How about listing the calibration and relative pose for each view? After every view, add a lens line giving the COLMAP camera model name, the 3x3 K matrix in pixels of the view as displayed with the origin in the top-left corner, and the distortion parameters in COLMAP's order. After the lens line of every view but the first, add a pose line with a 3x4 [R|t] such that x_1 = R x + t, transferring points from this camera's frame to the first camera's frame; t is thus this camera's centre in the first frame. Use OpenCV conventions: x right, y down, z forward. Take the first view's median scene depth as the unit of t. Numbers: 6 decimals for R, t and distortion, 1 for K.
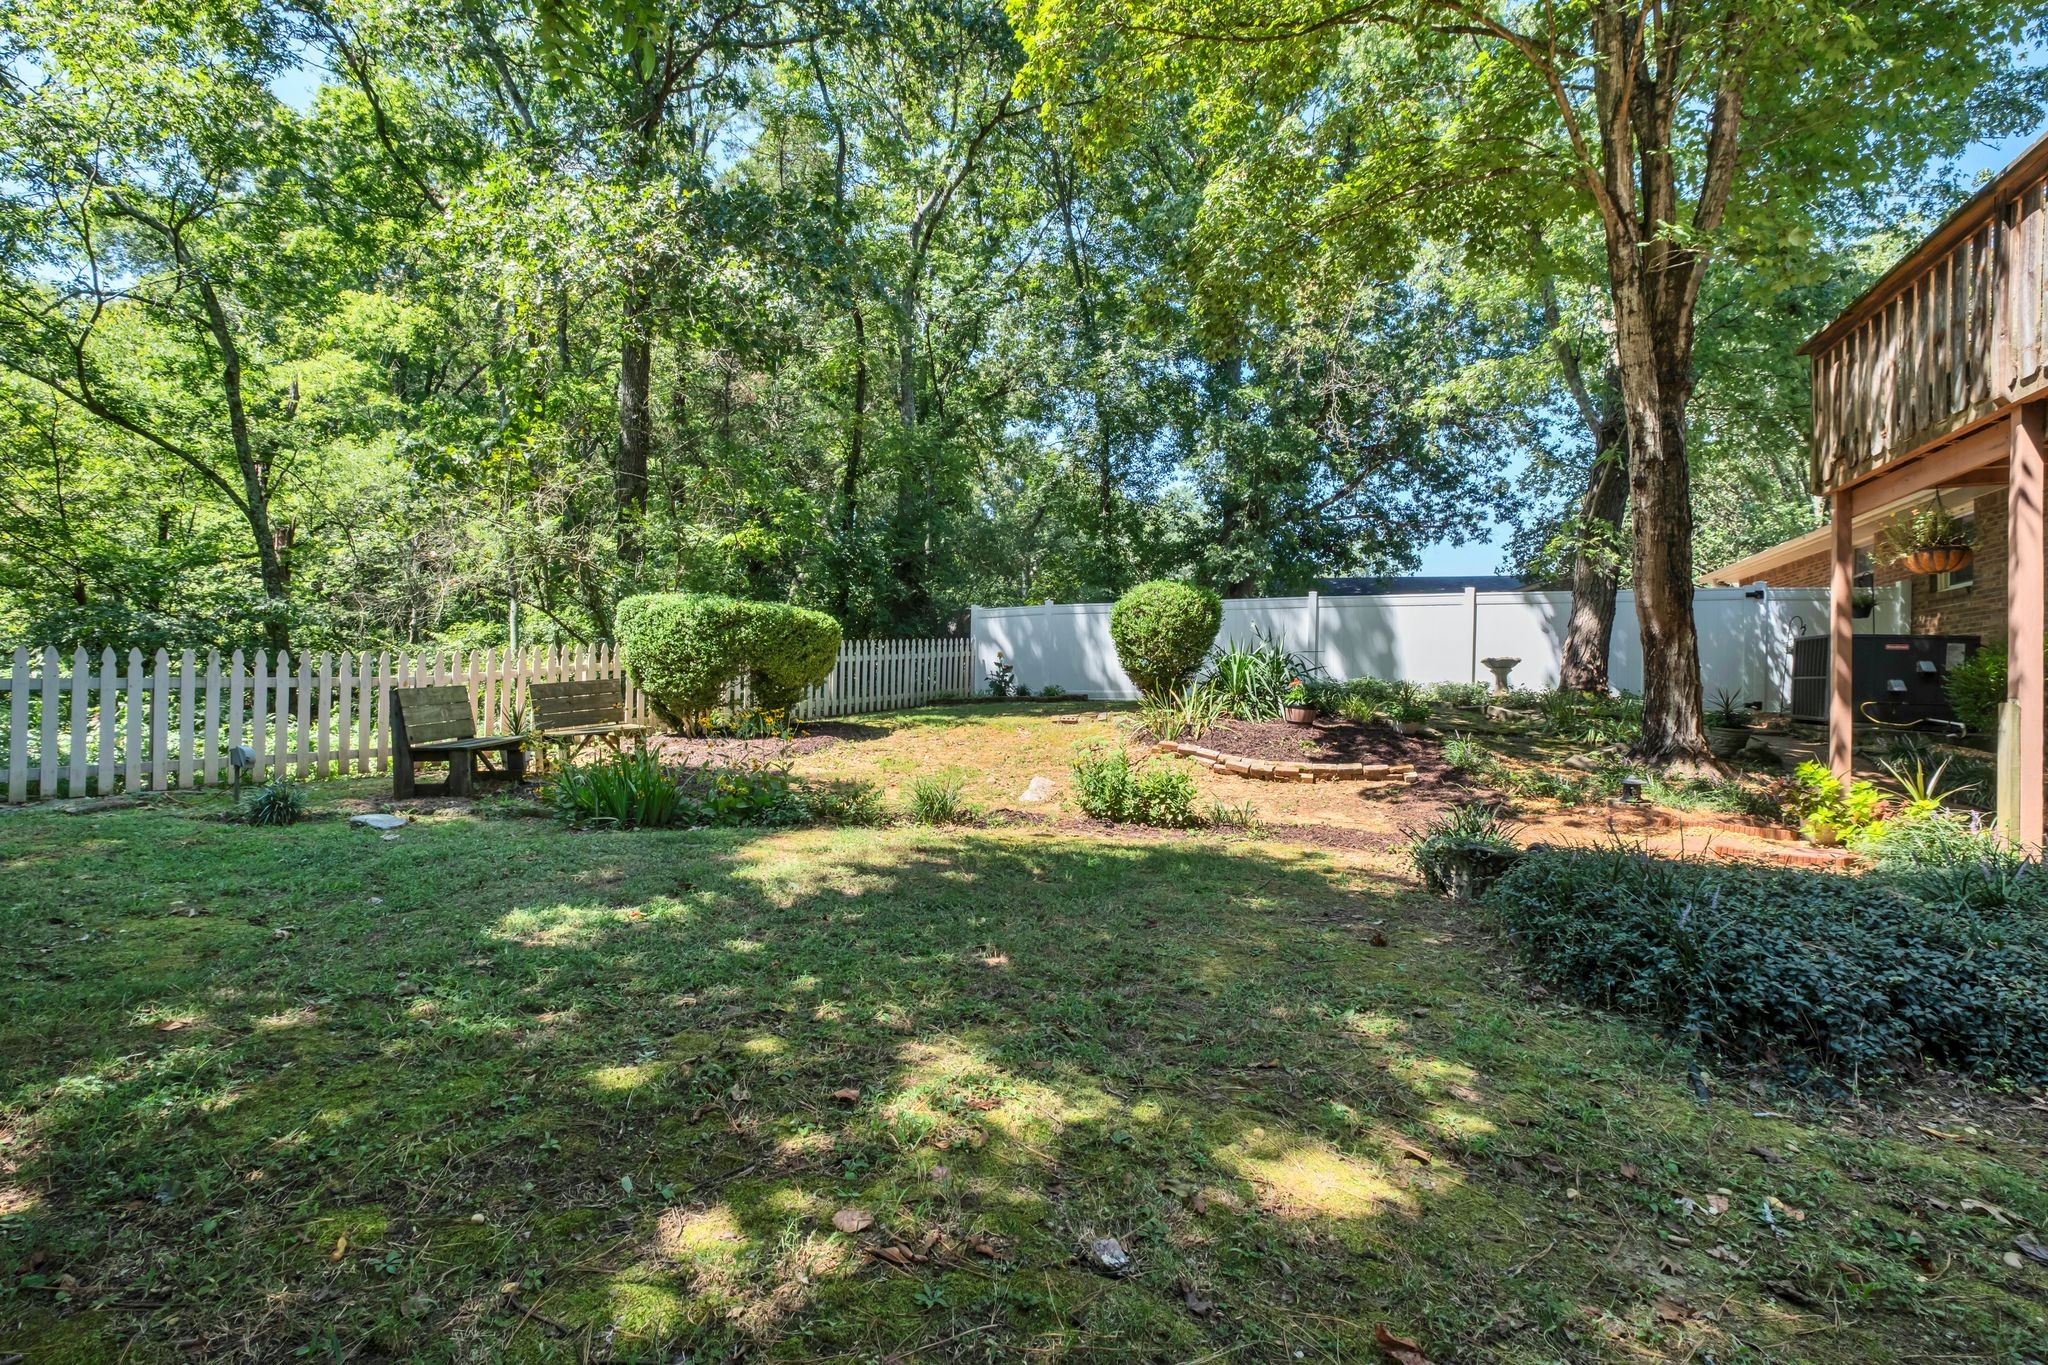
lens RADIAL K [[892.2, 0, 1013.1], [0, 892.2, 691.6], [0, 0, 1]] dist [0.000566, -0.000042]
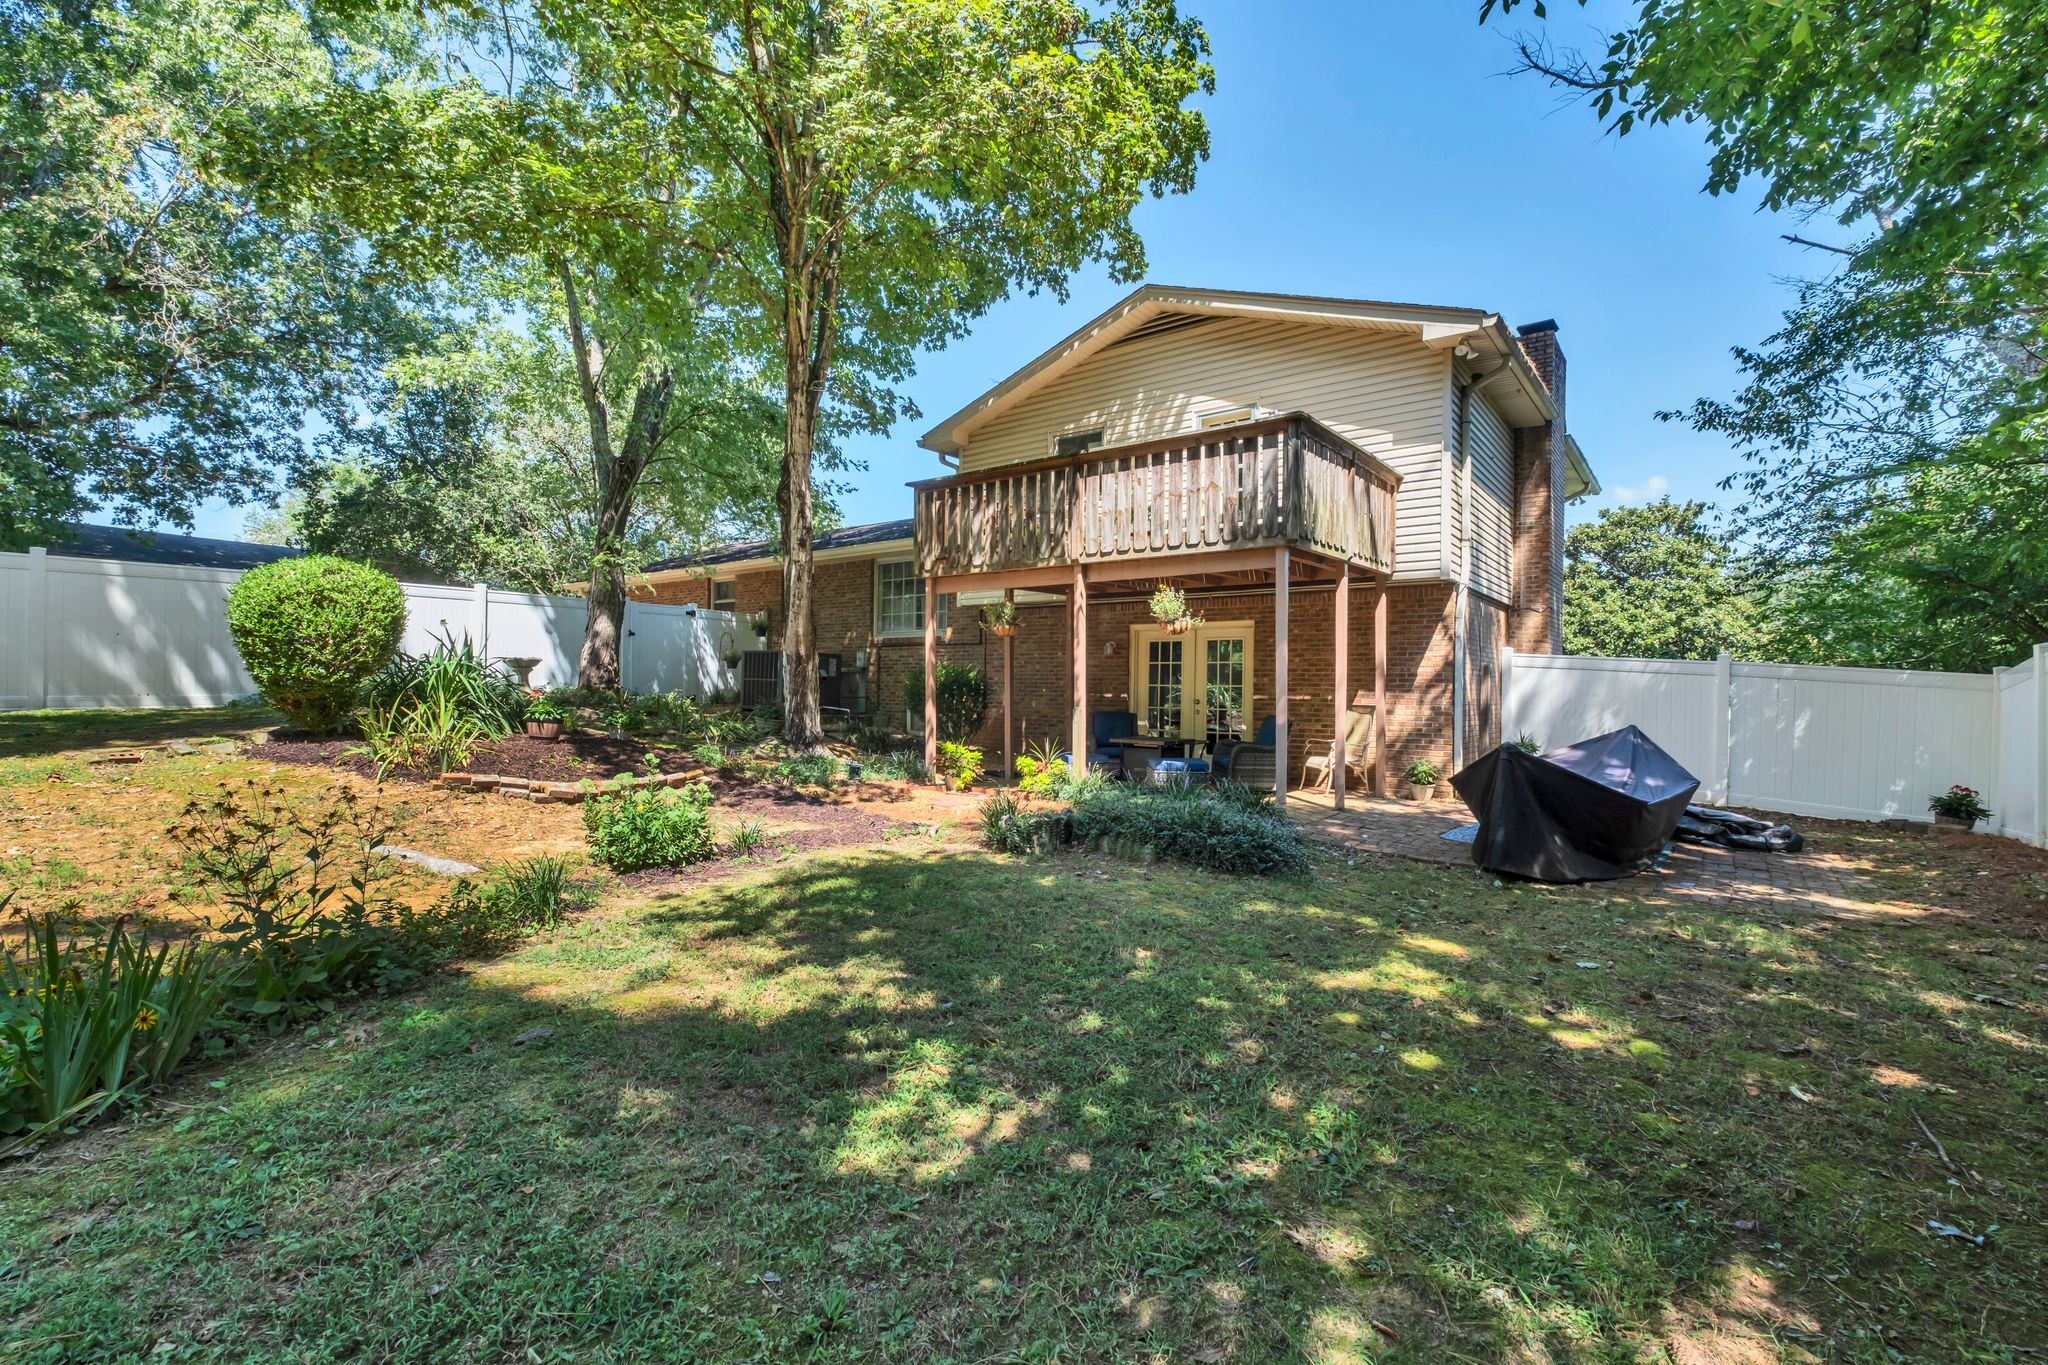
lens RADIAL K [[892.2, 0, 1013.1], [0, 892.2, 677.2], [0, 0, 1]] dist [0.000566, -0.000042]
pose [[0.266159, -0.005774, 0.963912, -0.506533], [-0.002049, 0.999976, 0.006555, -0.040136], [-0.963927, -0.003719, 0.266141, 0.330070]]
